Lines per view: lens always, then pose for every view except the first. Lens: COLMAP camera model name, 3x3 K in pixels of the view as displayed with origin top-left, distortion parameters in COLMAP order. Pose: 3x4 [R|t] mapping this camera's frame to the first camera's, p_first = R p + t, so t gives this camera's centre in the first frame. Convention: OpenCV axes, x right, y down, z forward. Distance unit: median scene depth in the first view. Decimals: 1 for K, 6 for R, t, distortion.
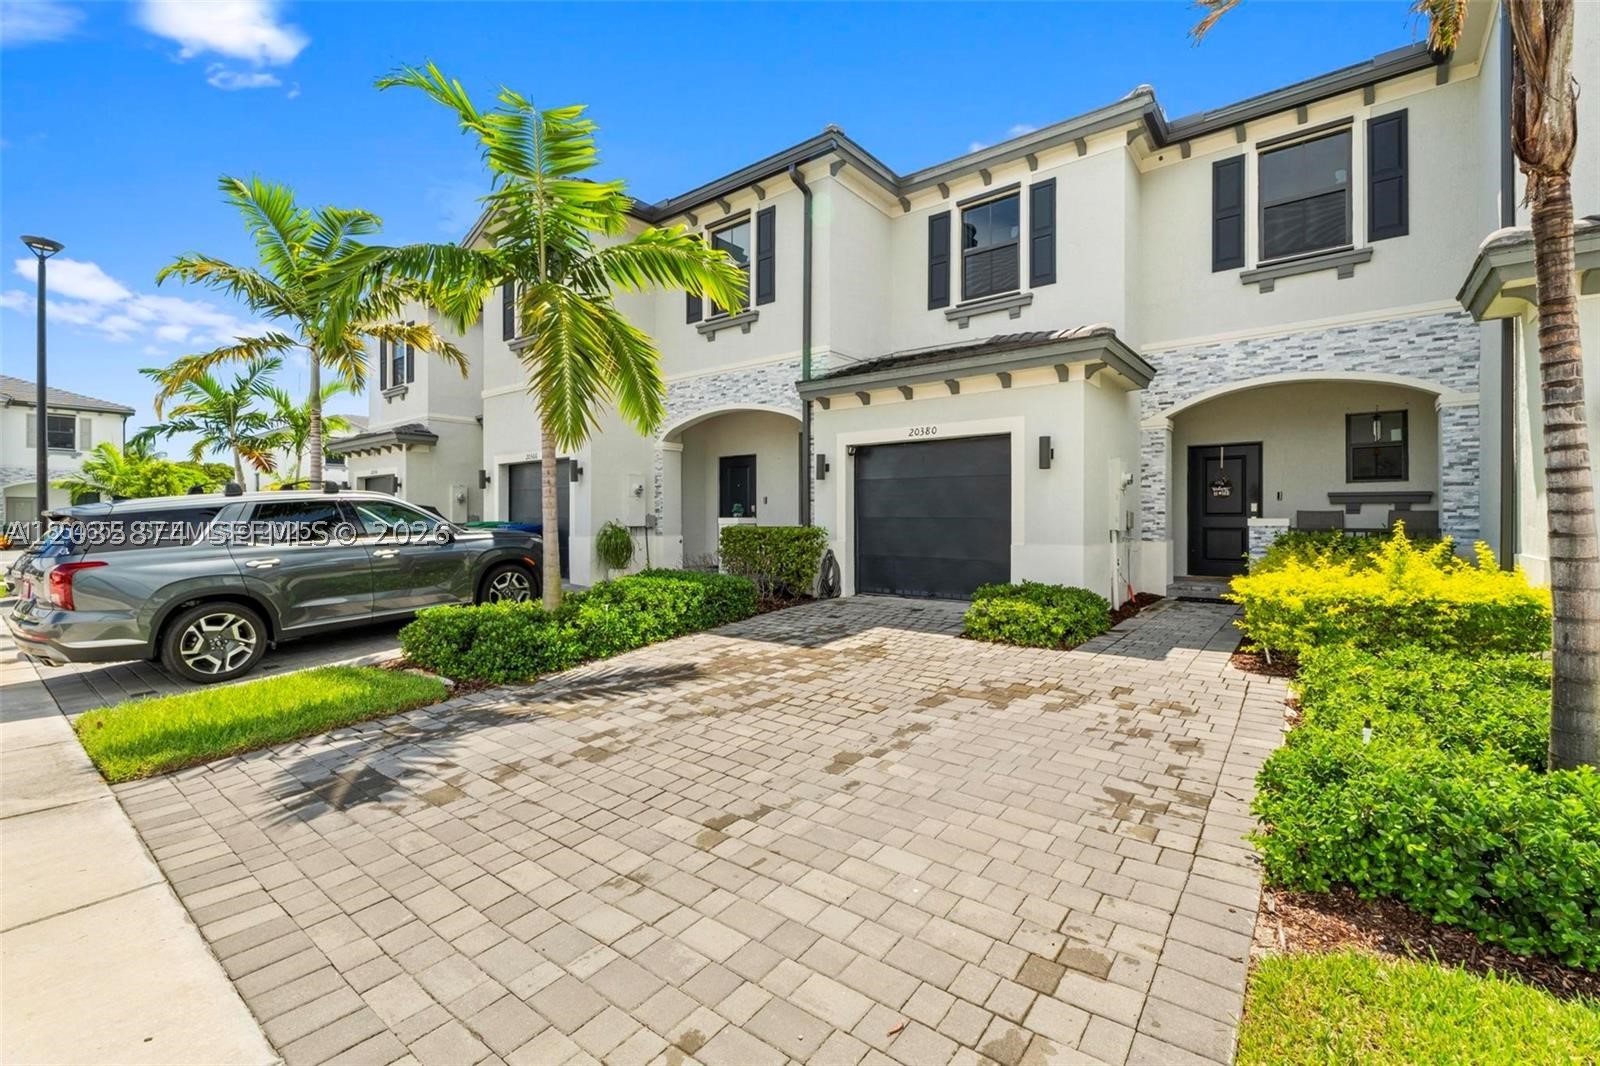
lens RADIAL K [[683.6, 0, 794.2], [0, 683.6, 522.6], [0, 0, 1]] dist [-0.006391, -0.000039]
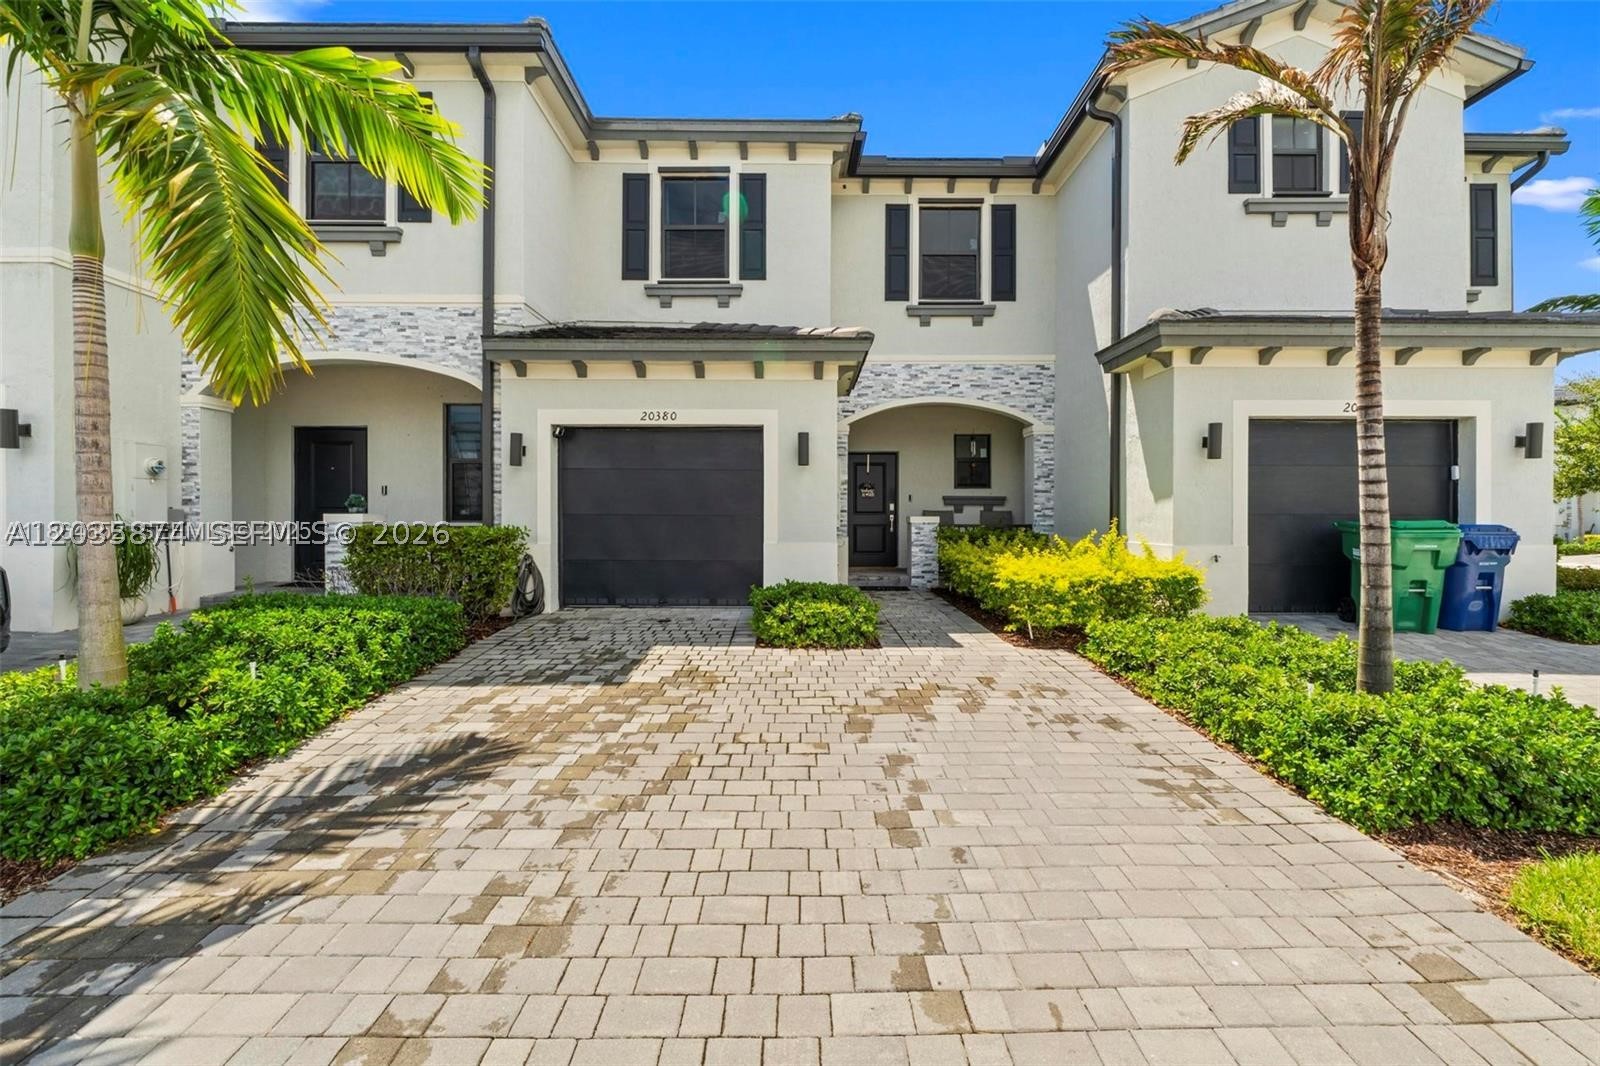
lens RADIAL K [[683.6, 0, 806.7], [0, 683.6, 524.2], [0, 0, 1]] dist [-0.006391, -0.000039]
pose [[0.774832, -0.004664, 0.632151, -0.226626], [0.001593, 0.999984, 0.005425, 0.000406], [-0.632166, -0.003197, 0.774827, 0.210496]]
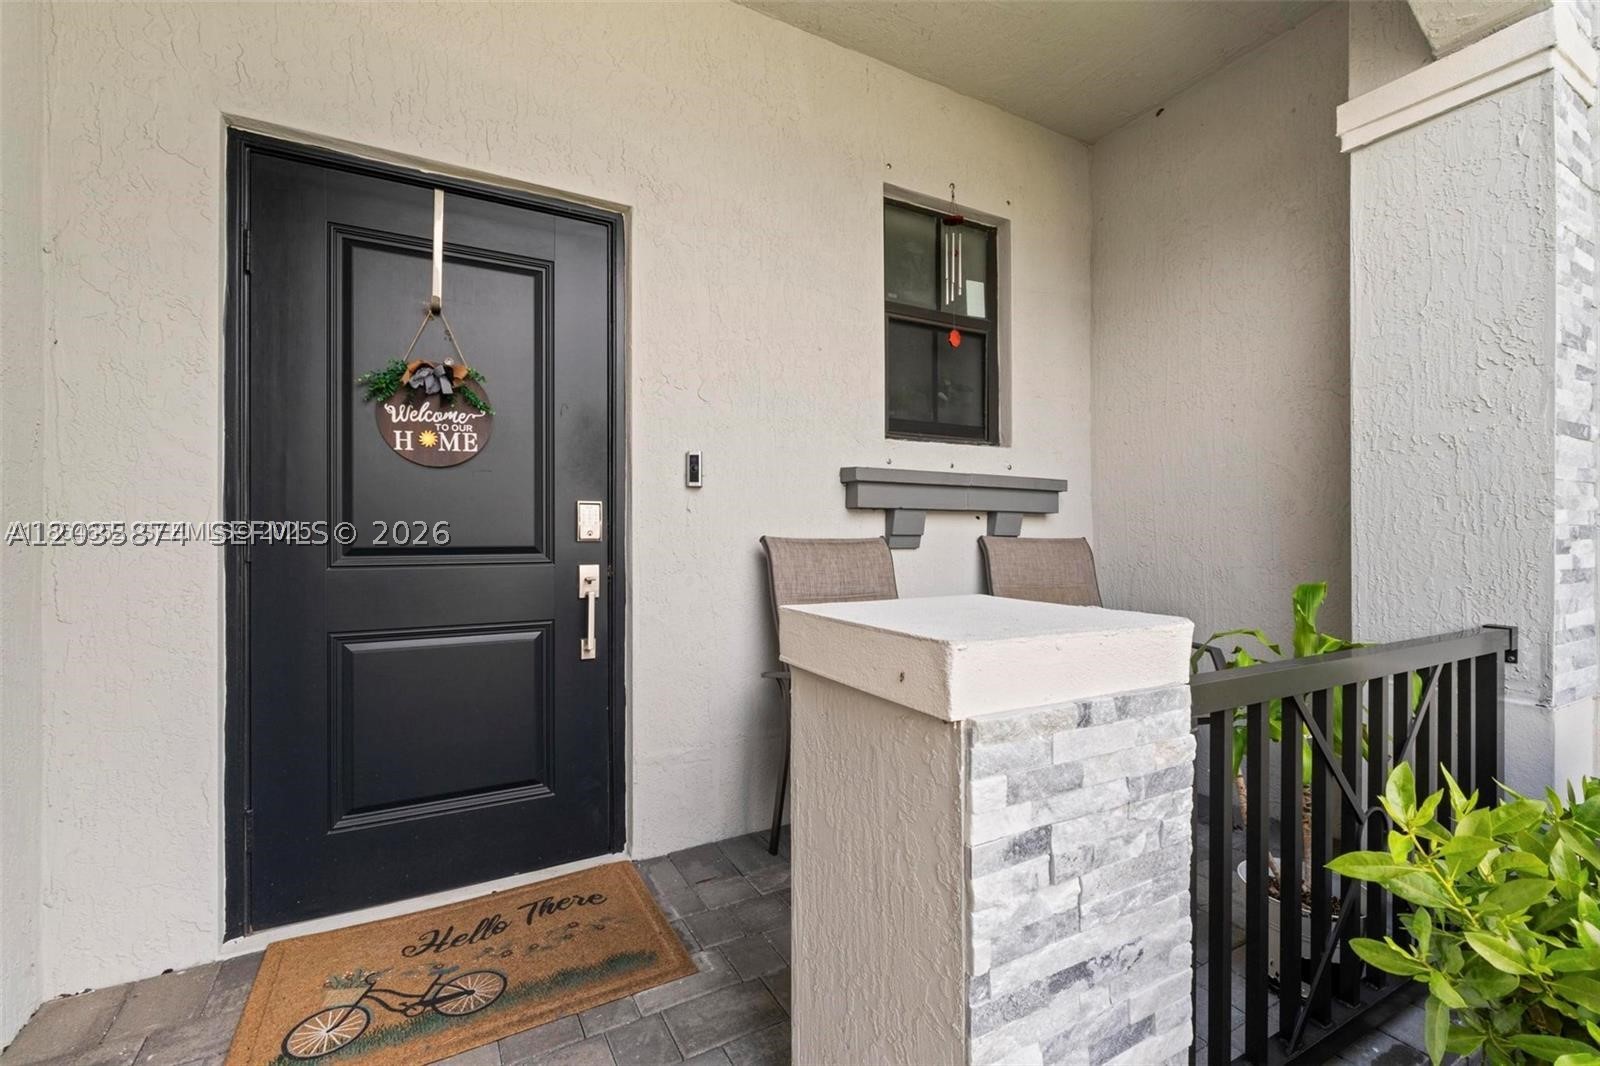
lens RADIAL K [[683.6, 0, 798.7], [0, 683.6, 532.8], [0, 0, 1]] dist [-0.006391, -0.000039]
pose [[0.374290, -0.000688, 0.927312, 0.603357], [0.004080, 0.999991, -0.000905, -0.021558], [-0.927303, 0.004122, 0.374289, 1.032087]]
